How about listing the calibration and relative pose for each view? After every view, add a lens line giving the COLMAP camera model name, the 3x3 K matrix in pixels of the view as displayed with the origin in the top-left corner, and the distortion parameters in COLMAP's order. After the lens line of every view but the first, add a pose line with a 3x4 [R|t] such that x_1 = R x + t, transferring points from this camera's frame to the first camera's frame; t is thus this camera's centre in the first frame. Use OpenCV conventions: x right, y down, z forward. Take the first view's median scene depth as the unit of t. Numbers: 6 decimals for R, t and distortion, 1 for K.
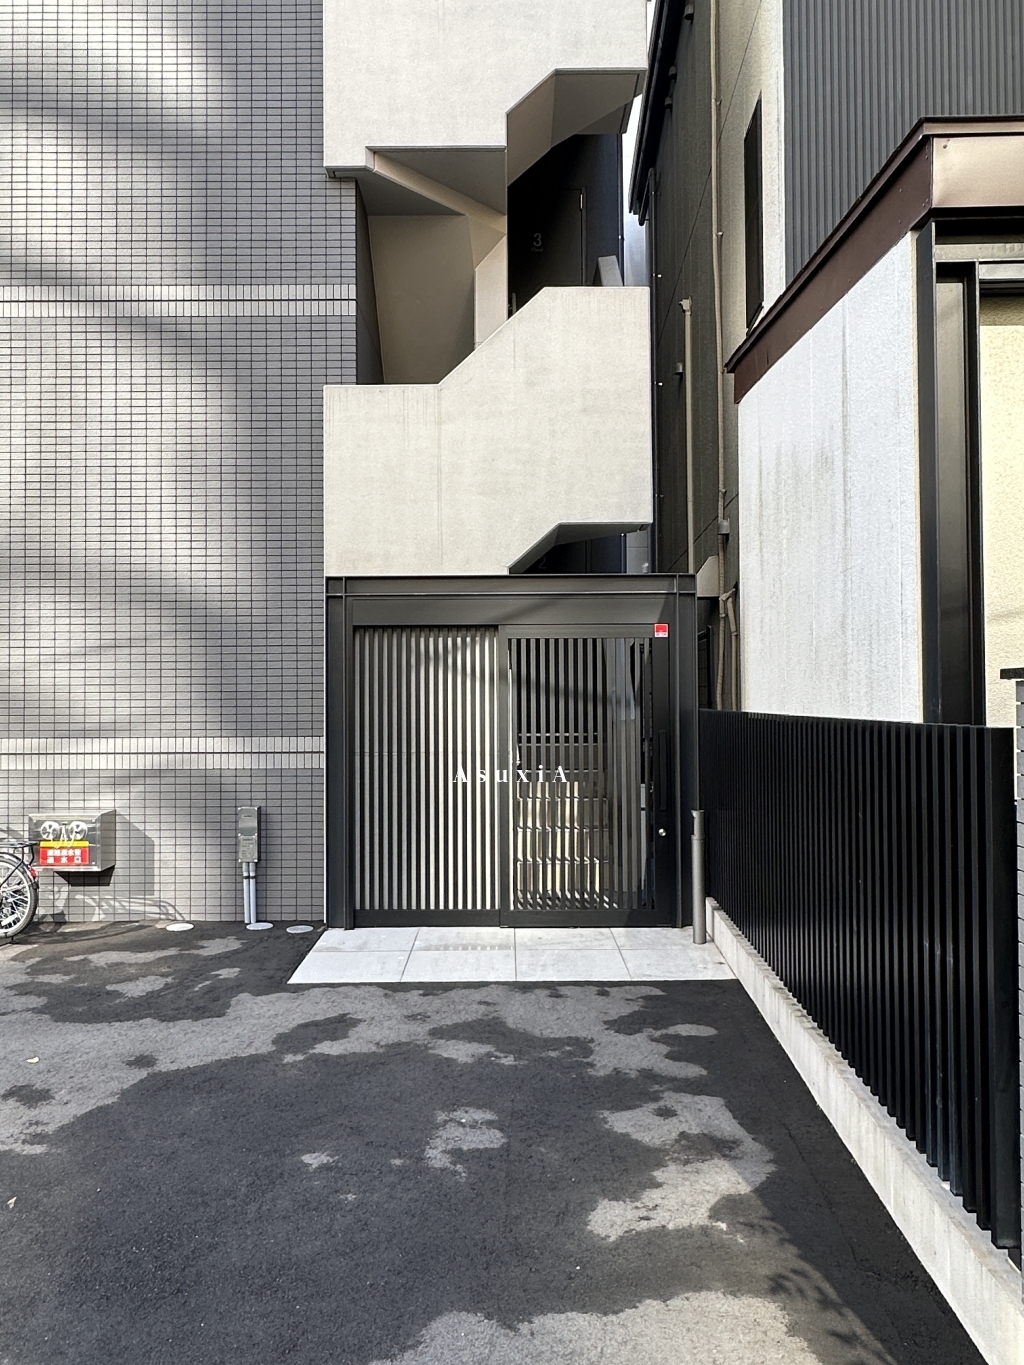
lens RADIAL K [[997.9, 0, 511.6], [0, 997.9, 675.8], [0, 0, 1]] dist [-0.000069, 0.000373]
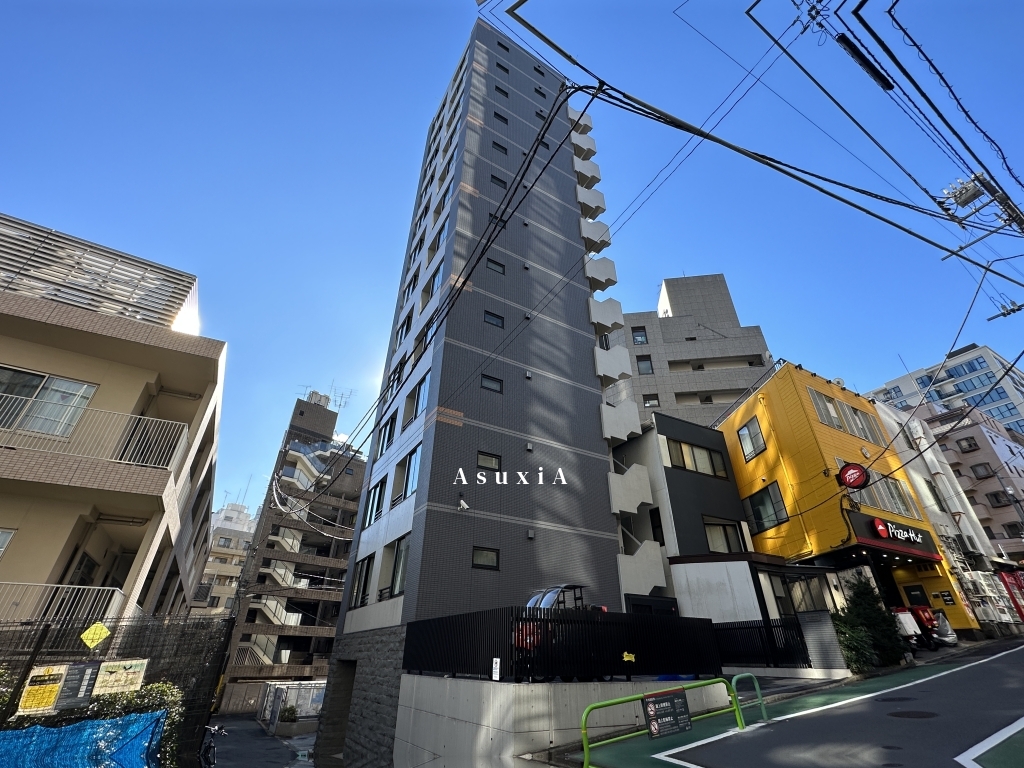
lens RADIAL K [[457.8, 0, 515.4], [0, 457.8, 382.2], [0, 0, 1]] dist [-0.000024, -0.000256]
pose [[0.852772, 0.290237, 0.434214, -3.127201], [-0.025587, 0.853596, -0.520307, 0.334532], [-0.521656, 0.432593, 0.735349, -1.432514]]
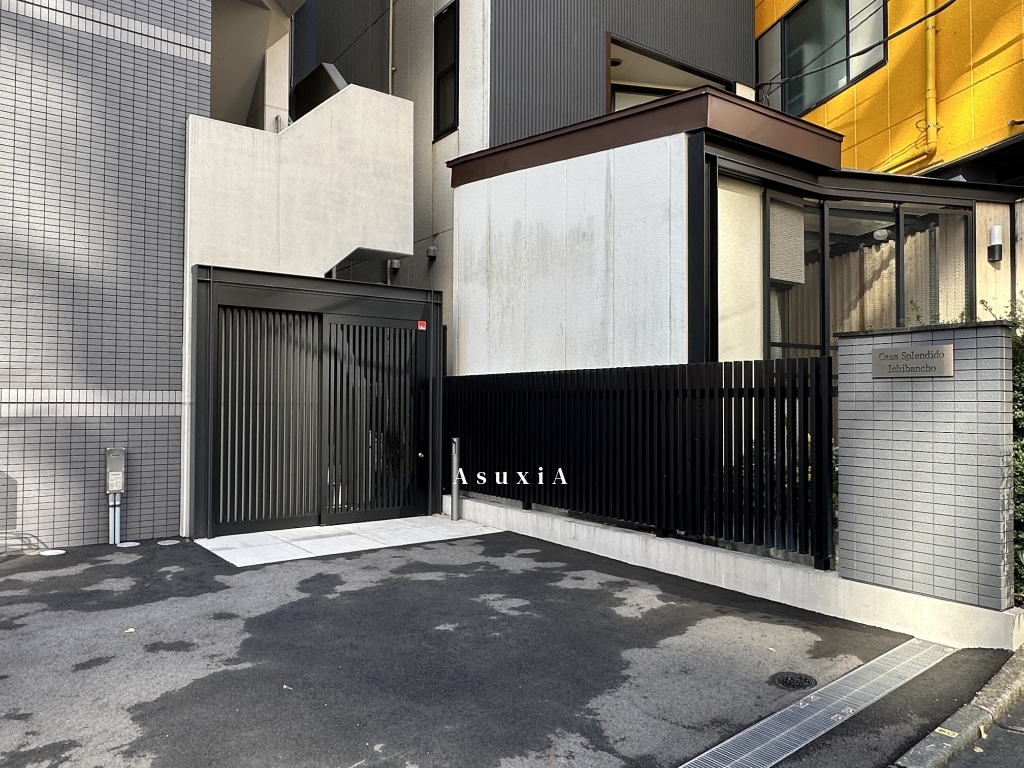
lens RADIAL K [[748.6, 0, 507.7], [0, 748.6, 386.0], [0, 0, 1]] dist [-0.000069, 0.000373]
pose [[0.791488, 0.021348, 0.610812, -0.682988], [-0.021968, 0.999738, -0.006475, 0.080894], [-0.610790, -0.008293, 0.791750, -0.008936]]
